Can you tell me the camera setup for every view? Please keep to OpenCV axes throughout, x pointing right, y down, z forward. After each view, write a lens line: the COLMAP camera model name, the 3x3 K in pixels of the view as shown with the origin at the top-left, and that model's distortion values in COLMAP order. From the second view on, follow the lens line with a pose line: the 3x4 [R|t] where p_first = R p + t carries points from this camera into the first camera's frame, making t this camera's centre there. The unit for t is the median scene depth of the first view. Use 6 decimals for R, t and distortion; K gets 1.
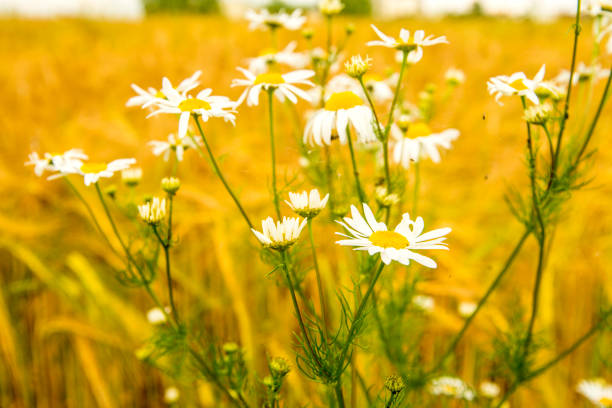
lens RADIAL K [[698.6, 0, 306.0], [0, 698.6, 204.0], [0, 0, 1]] dist [0.001927, -0.027358]
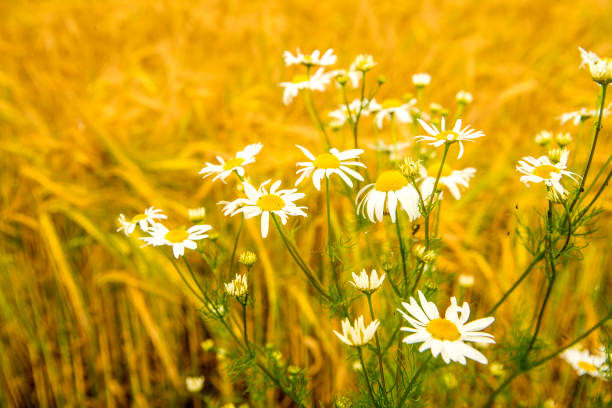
lens RADIAL K [[602.7, 0, 306.0], [0, 602.7, 204.0], [0, 0, 1]] dist [0.009896, 0.016066]
pose [[0.999516, -0.022302, 0.021708, -0.114643], [0.018443, 0.986271, 0.164099, -0.282272], [-0.025070, -0.163619, 0.986205, 0.002177]]
